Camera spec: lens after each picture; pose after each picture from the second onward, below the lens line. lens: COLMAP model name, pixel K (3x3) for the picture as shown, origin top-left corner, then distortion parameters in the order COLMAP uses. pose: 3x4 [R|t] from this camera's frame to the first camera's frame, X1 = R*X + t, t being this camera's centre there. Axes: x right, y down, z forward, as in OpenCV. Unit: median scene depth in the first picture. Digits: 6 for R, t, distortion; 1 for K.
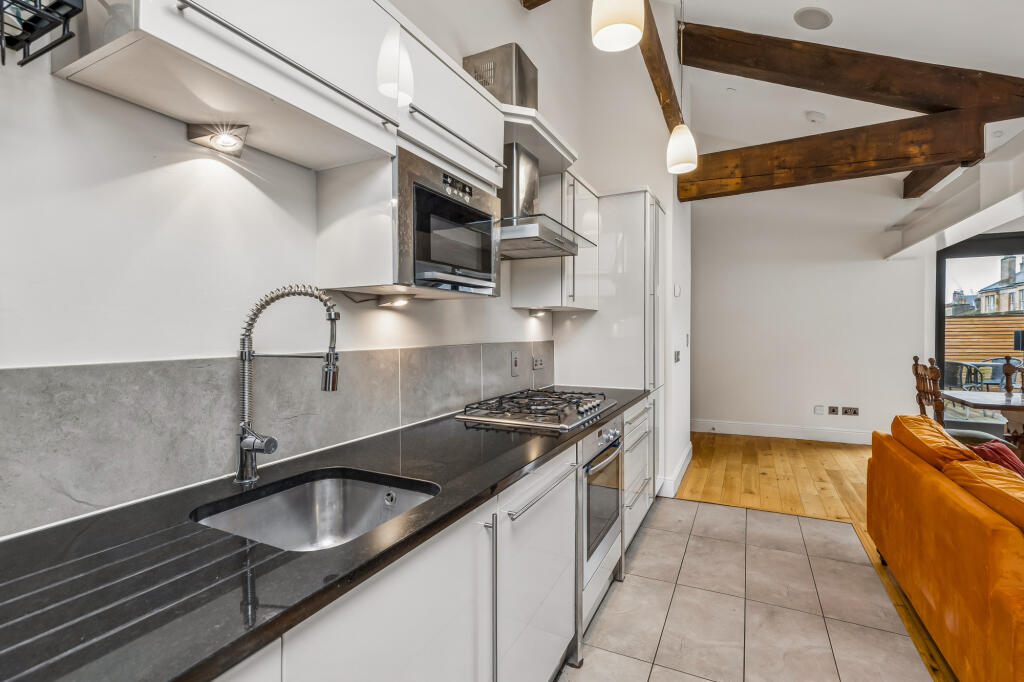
lens RADIAL K [[468.3, 0, 518.4], [0, 468.3, 335.9], [0, 0, 1]] dist [-0.001011, 0.000004]
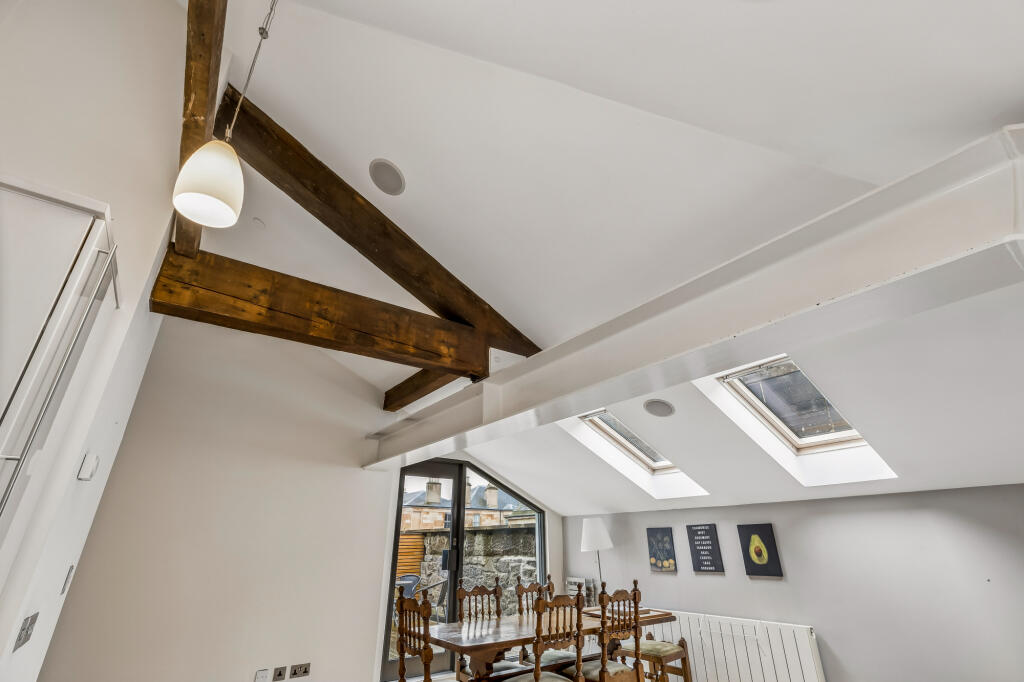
lens RADIAL K [[457.4, 0, 512.0], [0, 457.4, 341.0], [0, 0, 1]] dist [0.001332, 0.000691]
pose [[0.466280, 0.361125, 0.807571, 0.127922], [0.009695, 0.910743, -0.412859, -0.020071], [-0.884584, 0.200338, 0.421160, 0.430399]]
